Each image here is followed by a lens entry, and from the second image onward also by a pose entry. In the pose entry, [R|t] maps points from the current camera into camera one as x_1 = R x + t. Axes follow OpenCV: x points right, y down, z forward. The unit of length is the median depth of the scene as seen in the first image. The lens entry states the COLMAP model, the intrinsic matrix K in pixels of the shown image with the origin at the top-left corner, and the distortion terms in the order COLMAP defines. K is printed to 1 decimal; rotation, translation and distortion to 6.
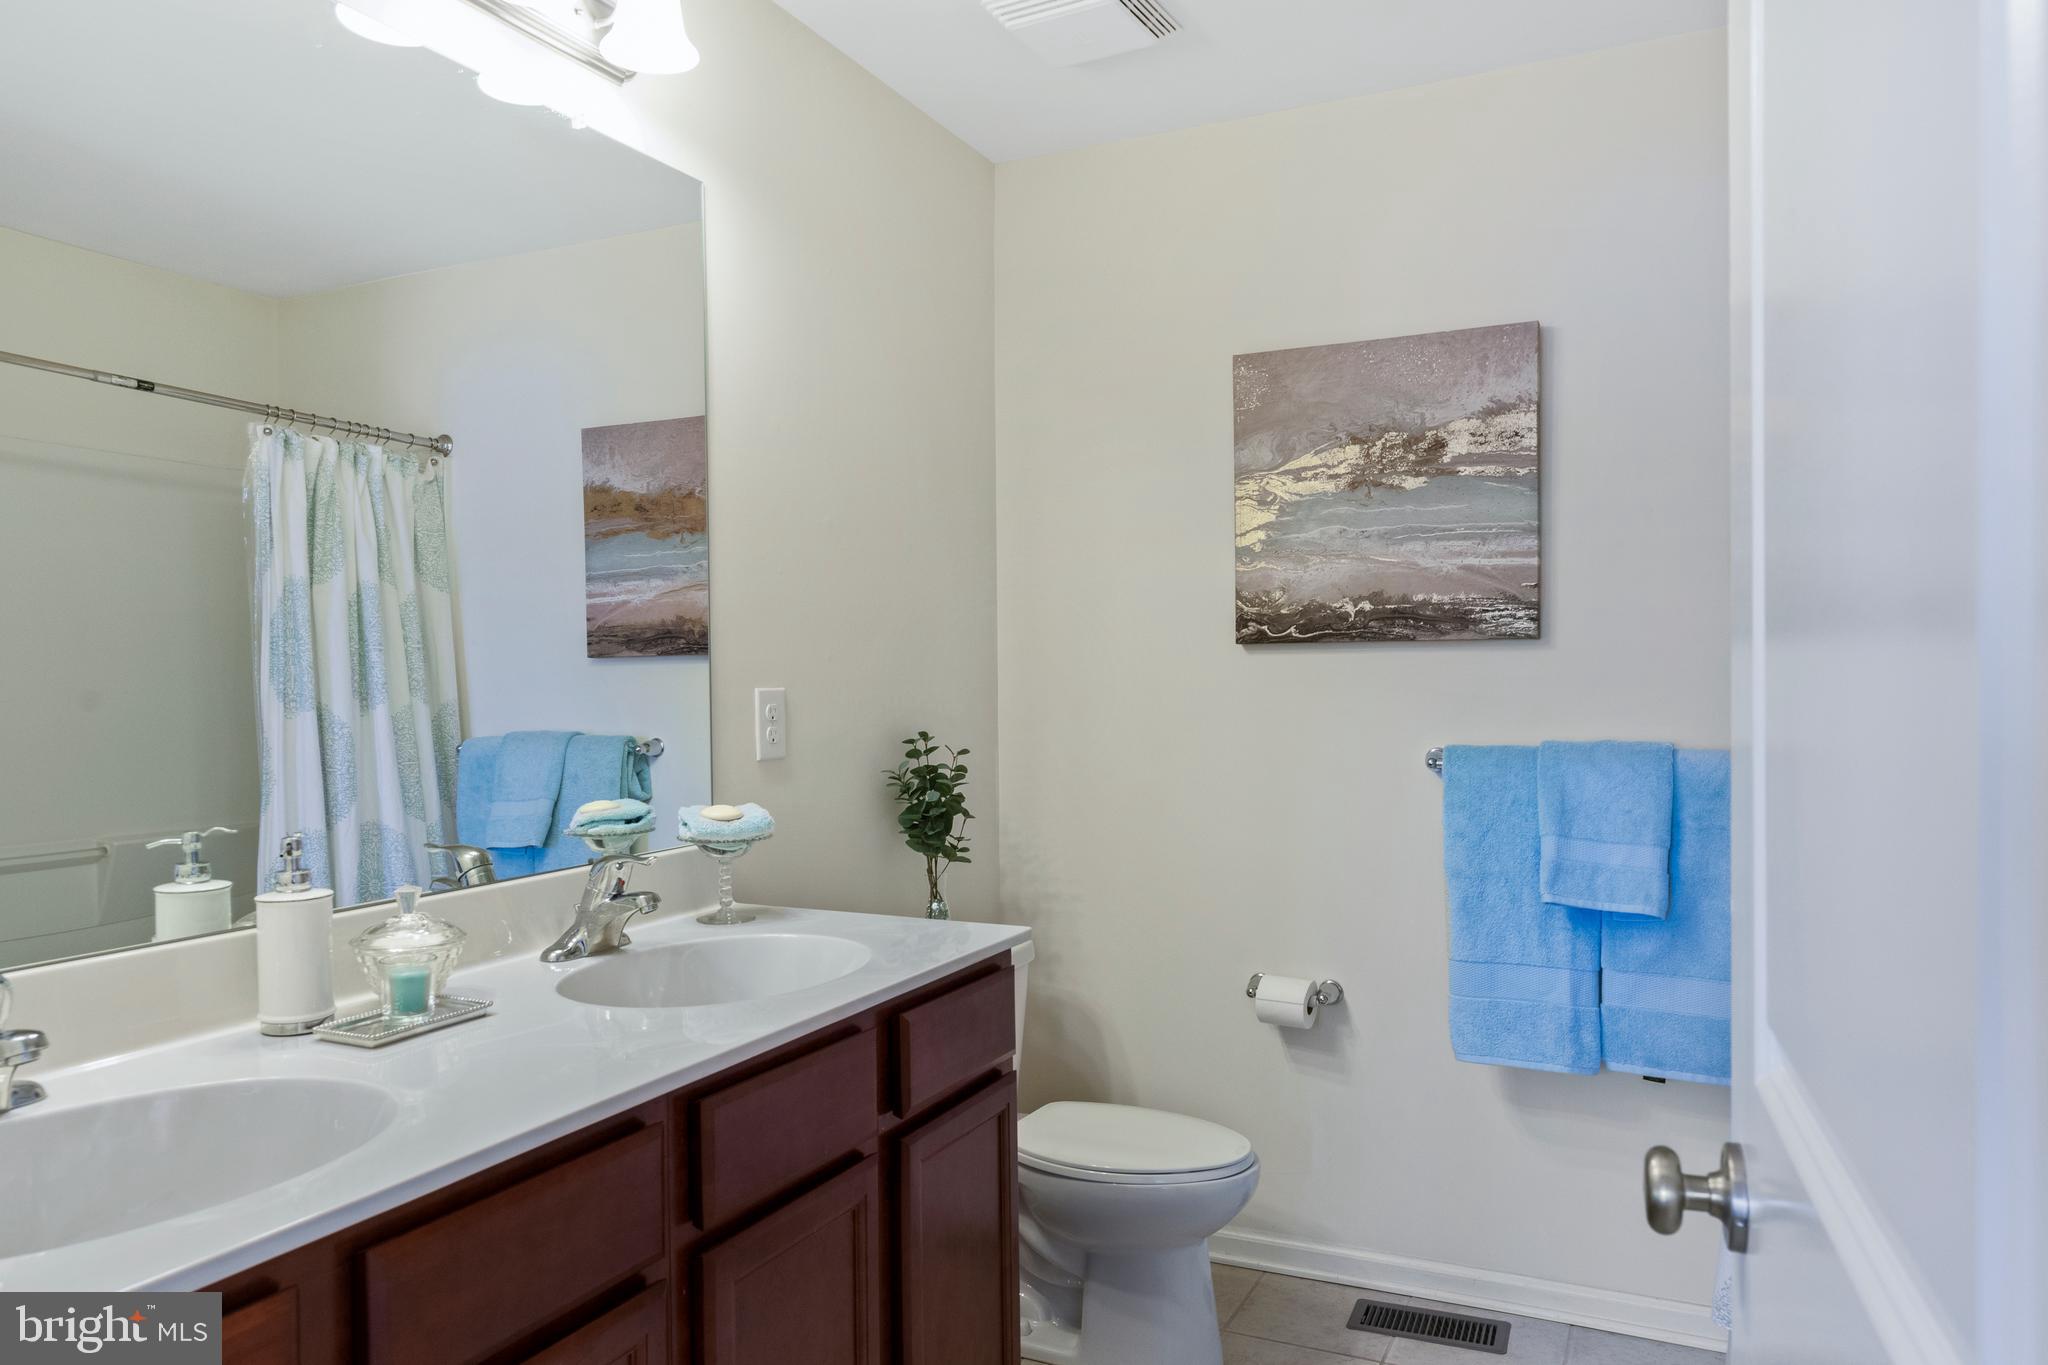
lens RADIAL K [[1375.5, 0, 1032.3], [0, 1375.5, 694.8], [0, 0, 1]] dist [-0.010411, -0.001294]
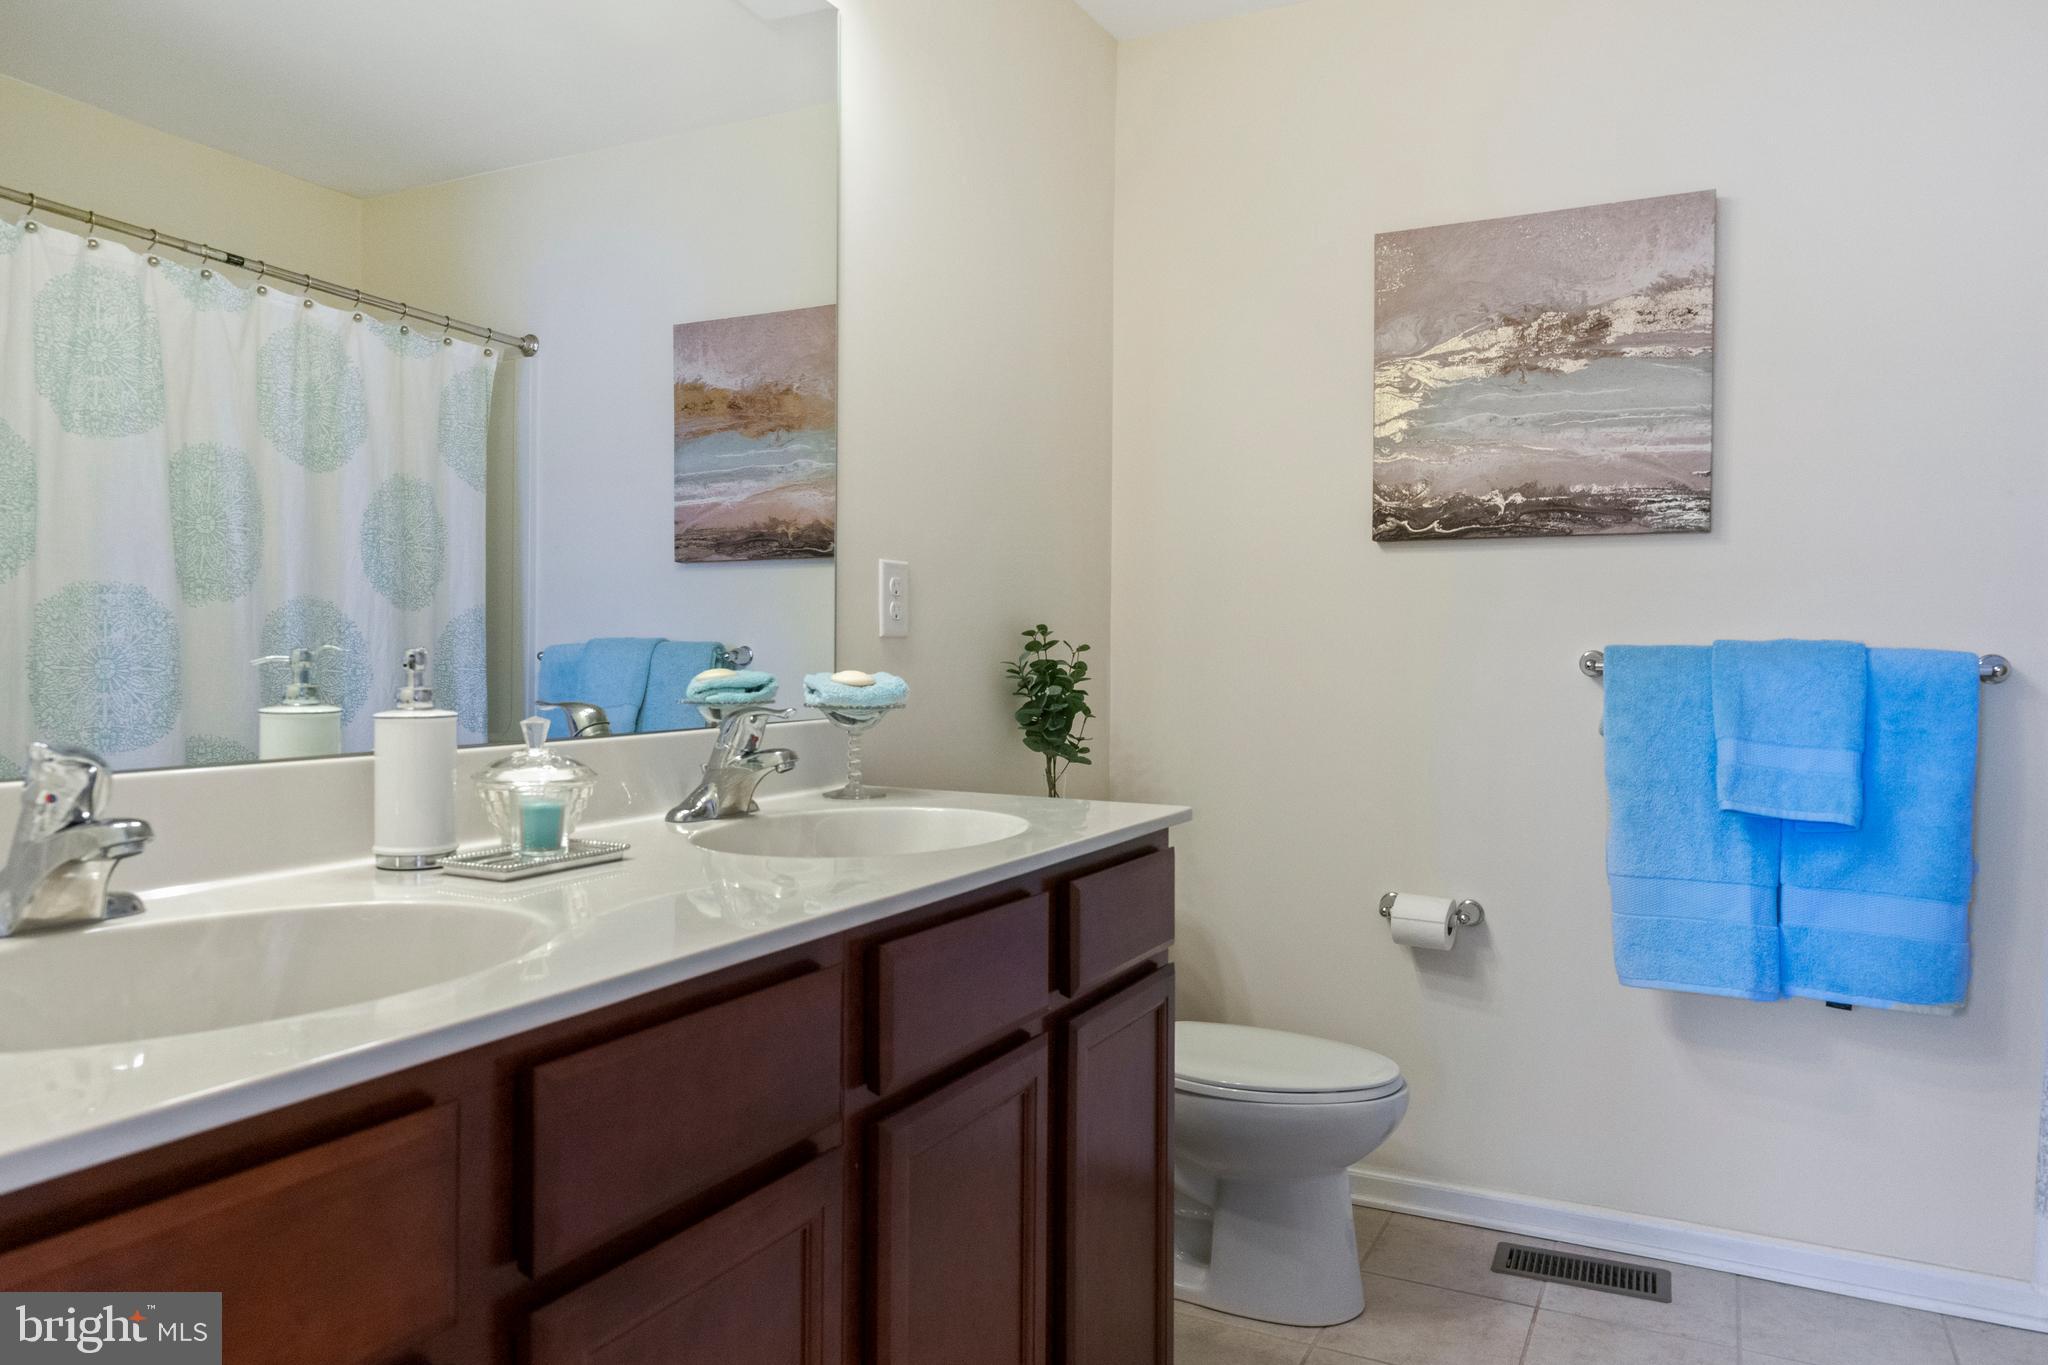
lens RADIAL K [[1345.9, 0, 1019.1], [0, 1345.9, 670.6], [0, 0, 1]] dist [-0.010784, -0.006655]
pose [[0.999568, 0.017305, -0.023776, -0.076836], [-0.017595, 0.999773, -0.012039, 0.073589], [0.023563, 0.012452, 0.999645, 0.083442]]
